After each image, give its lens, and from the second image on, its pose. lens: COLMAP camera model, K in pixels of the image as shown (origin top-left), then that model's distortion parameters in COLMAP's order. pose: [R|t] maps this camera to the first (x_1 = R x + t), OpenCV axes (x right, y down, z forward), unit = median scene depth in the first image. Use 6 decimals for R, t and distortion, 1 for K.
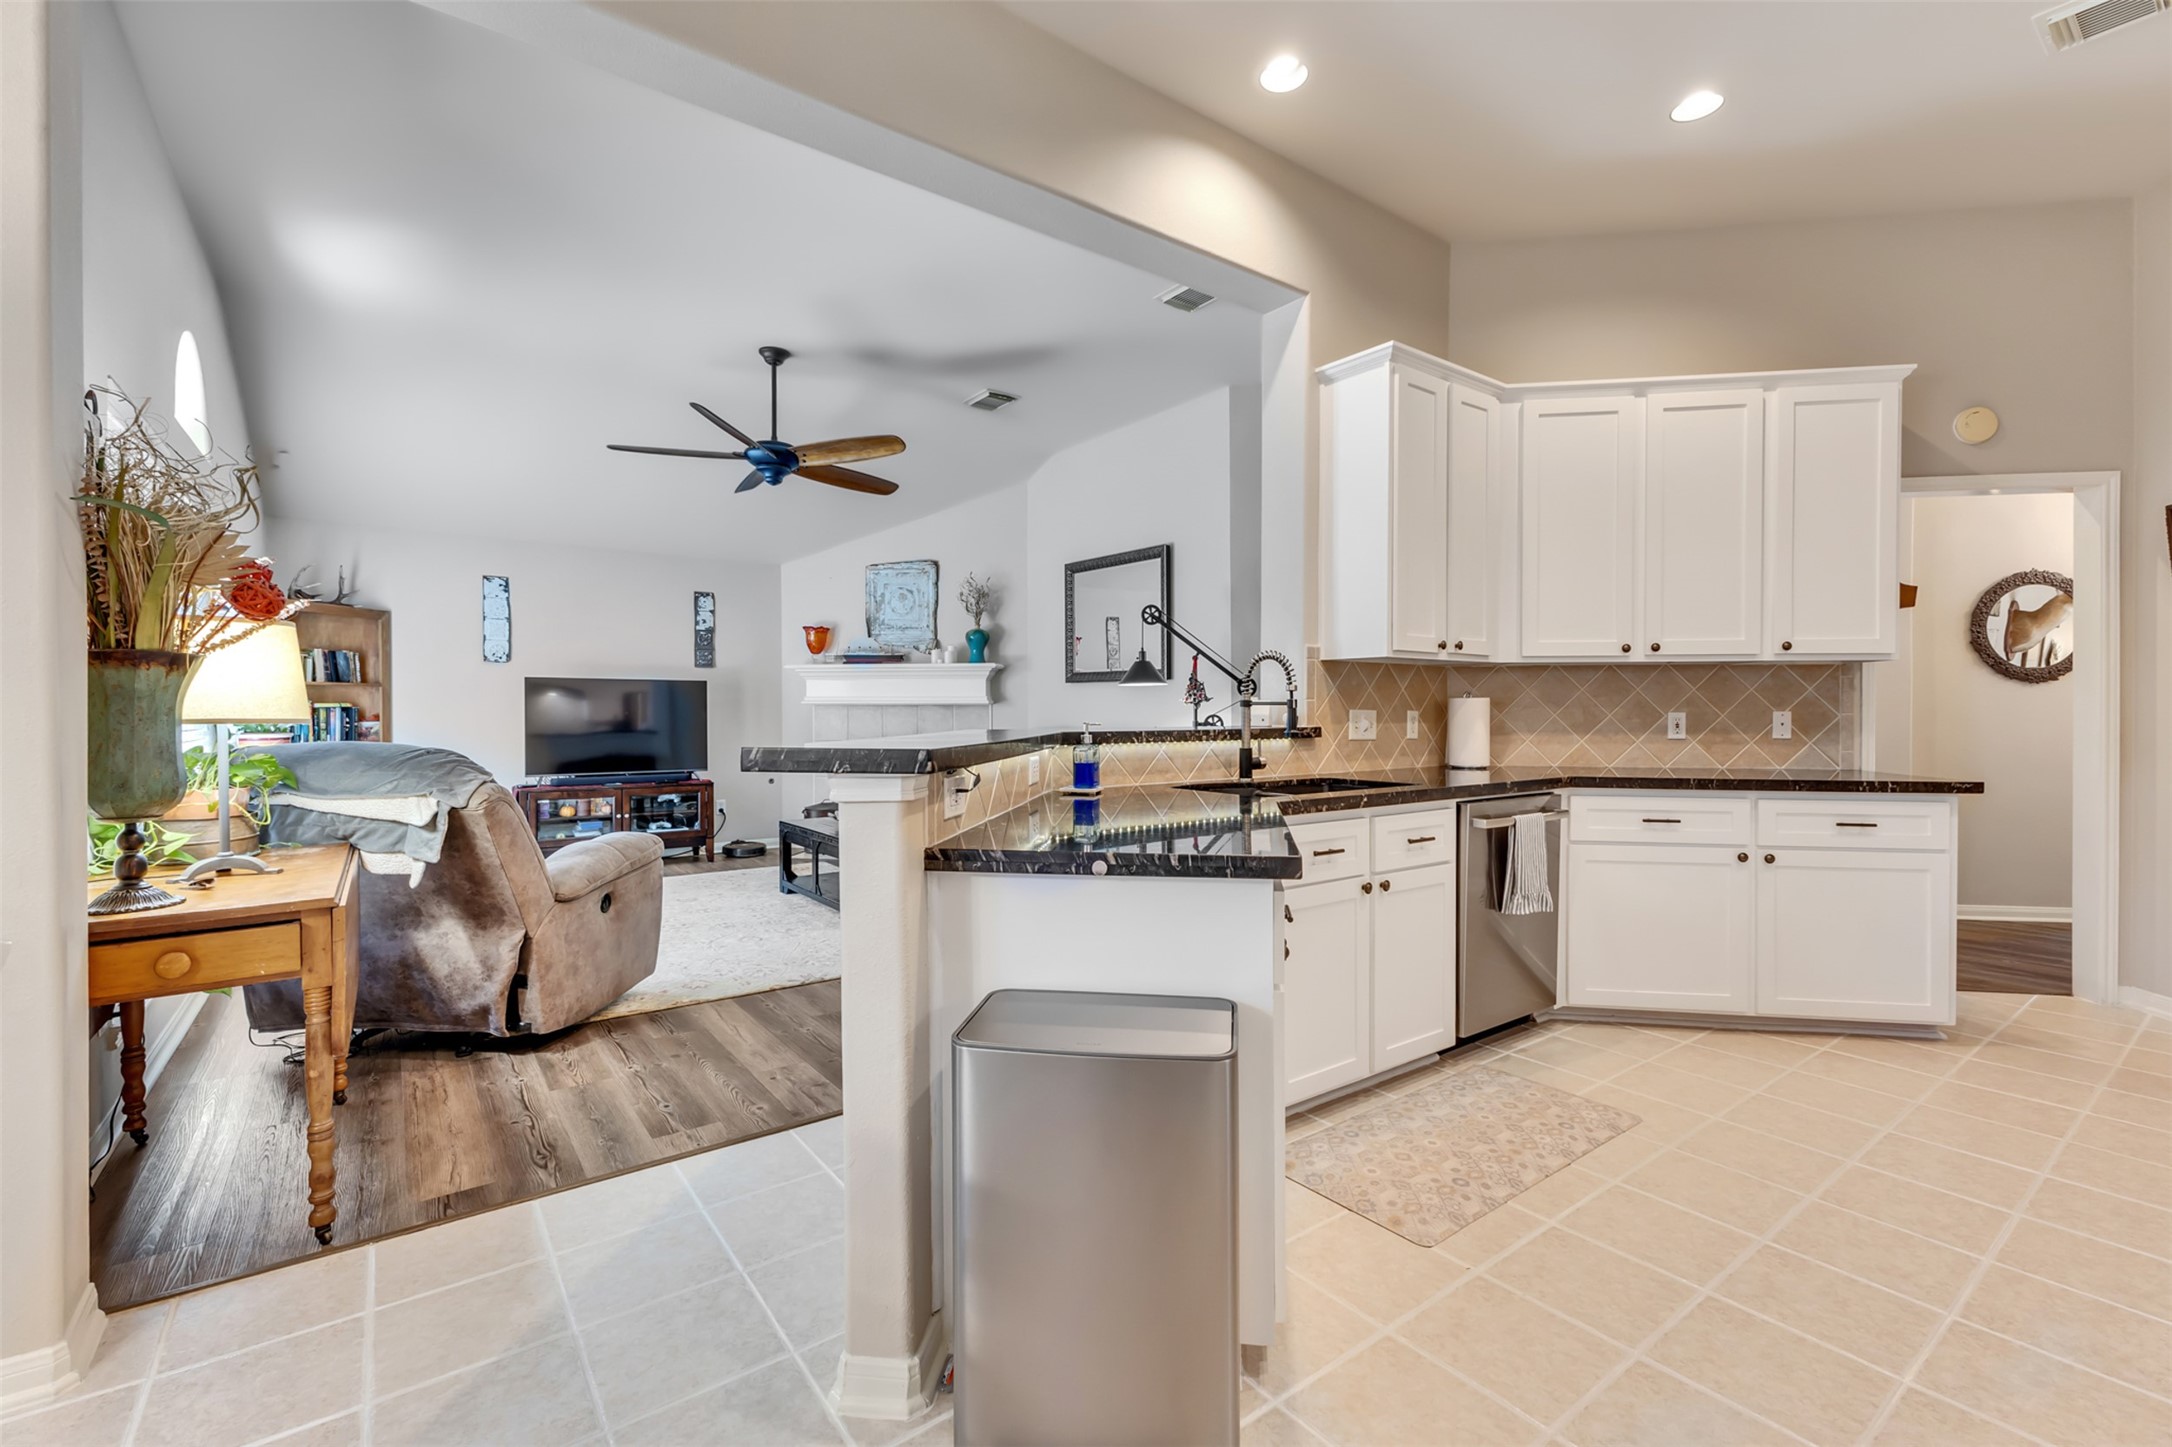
lens RADIAL K [[933.5, 0, 1085.9], [0, 933.5, 719.4], [0, 0, 1]] dist [0.011219, -0.002137]
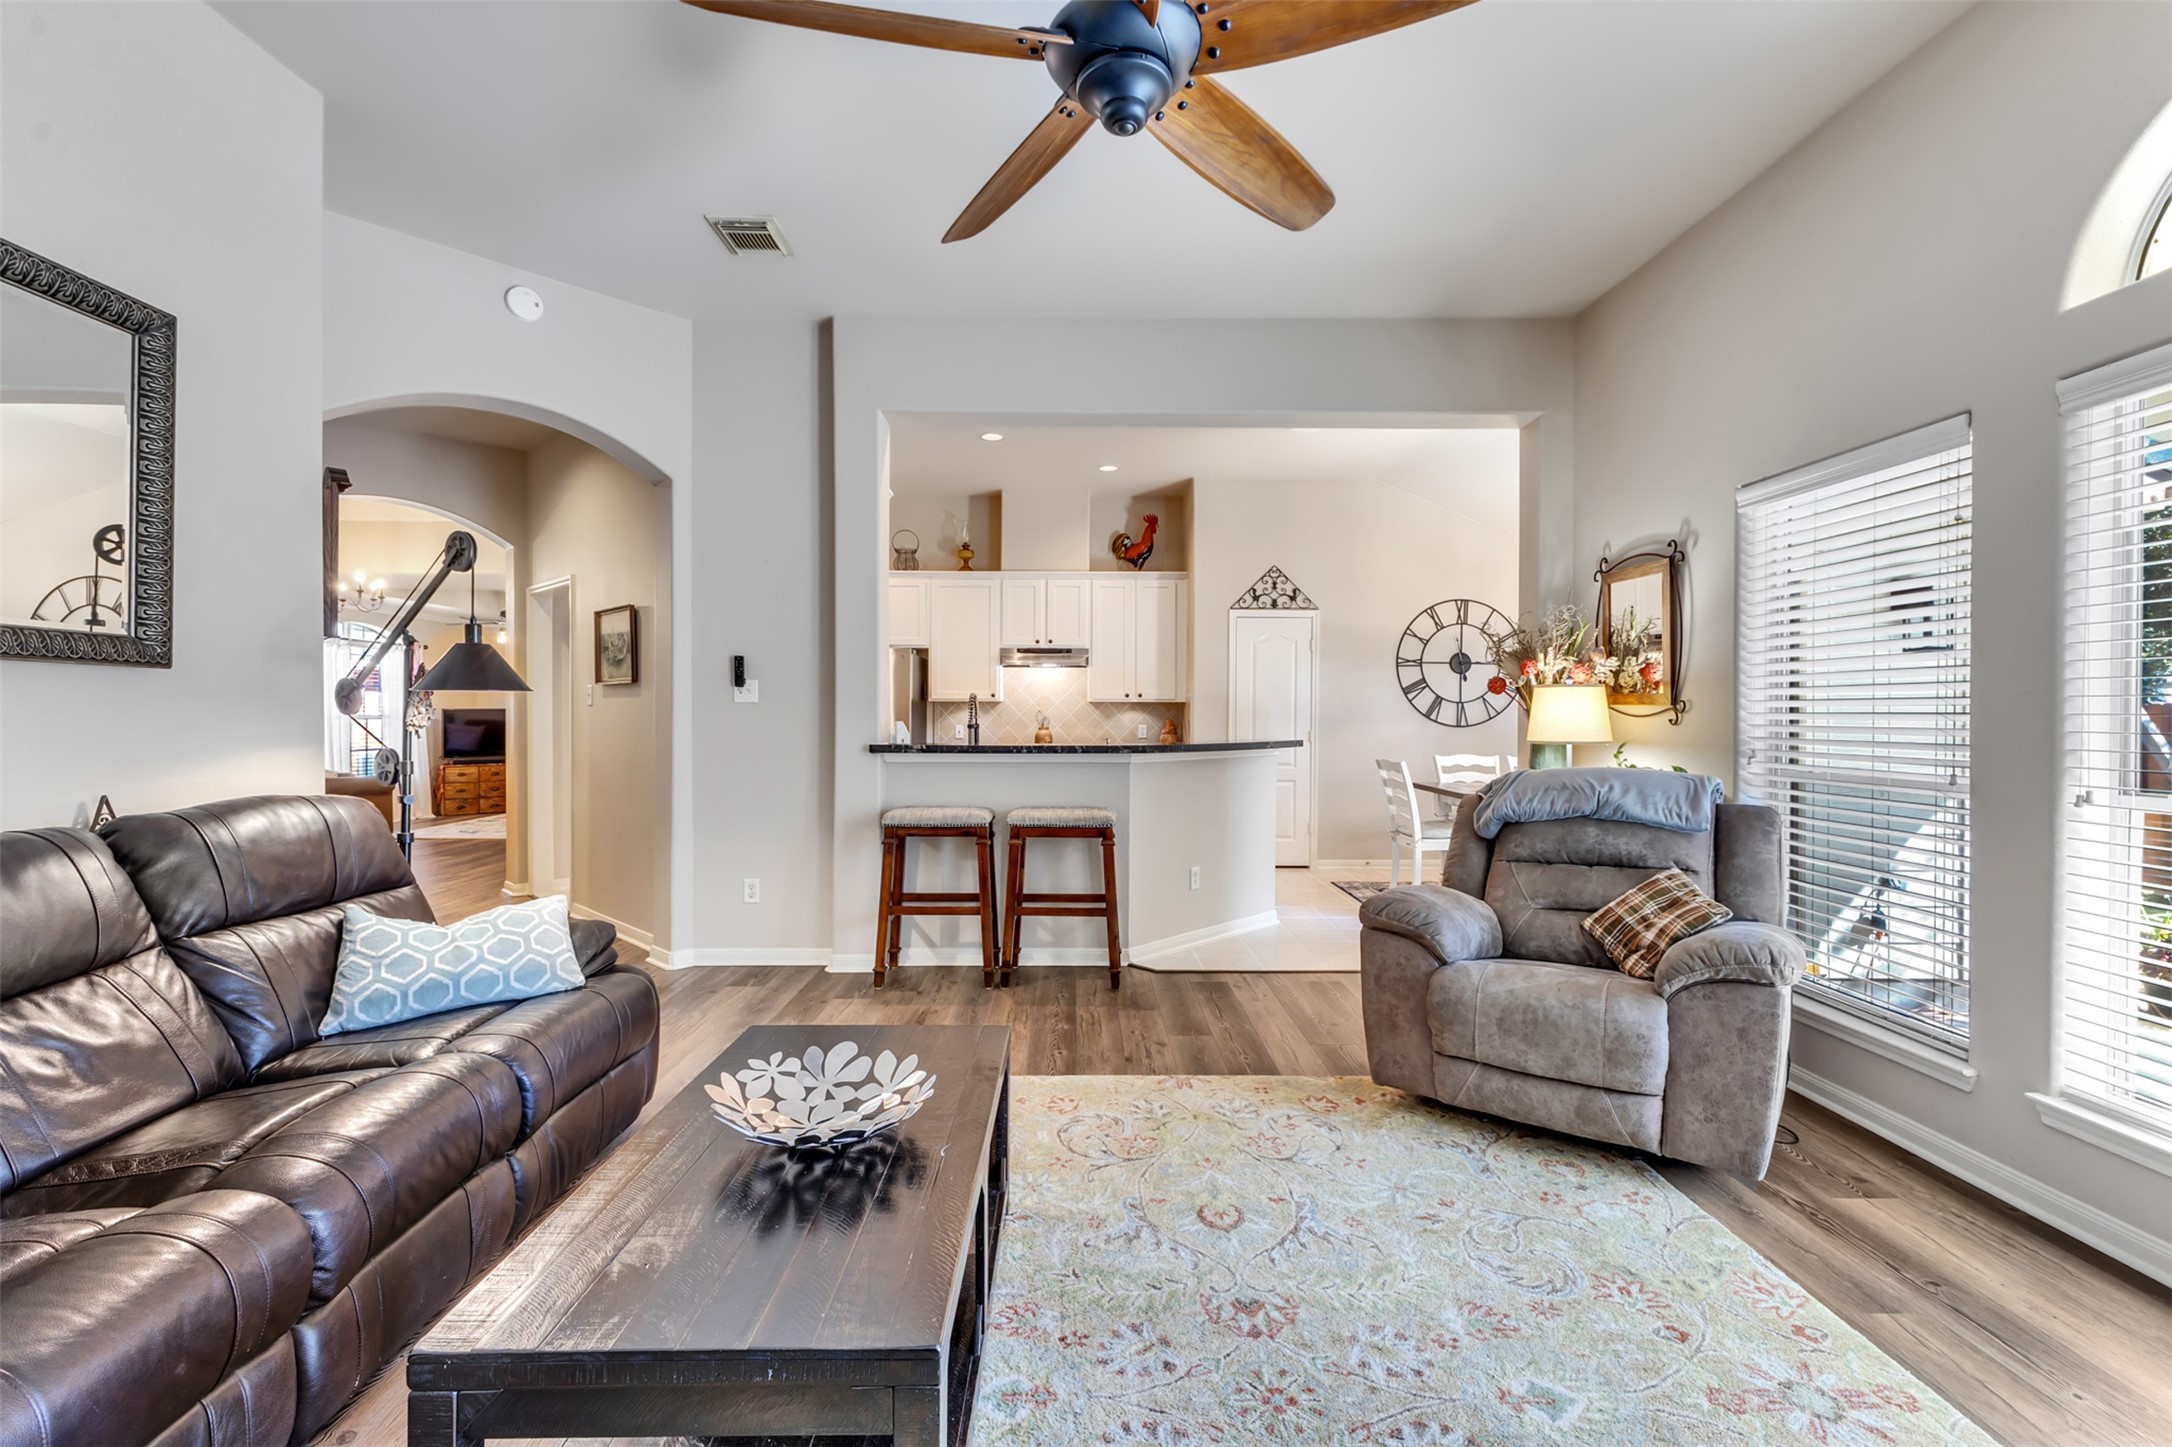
lens RADIAL K [[933.5, 0, 1085.8], [0, 933.5, 720.3], [0, 0, 1]] dist [0.011219, -0.002137]
pose [[-0.808318, -0.005058, 0.588724, -0.756672], [0.003830, 0.999897, 0.013849, -0.041799], [-0.588733, 0.013449, -0.808215, 1.841523]]
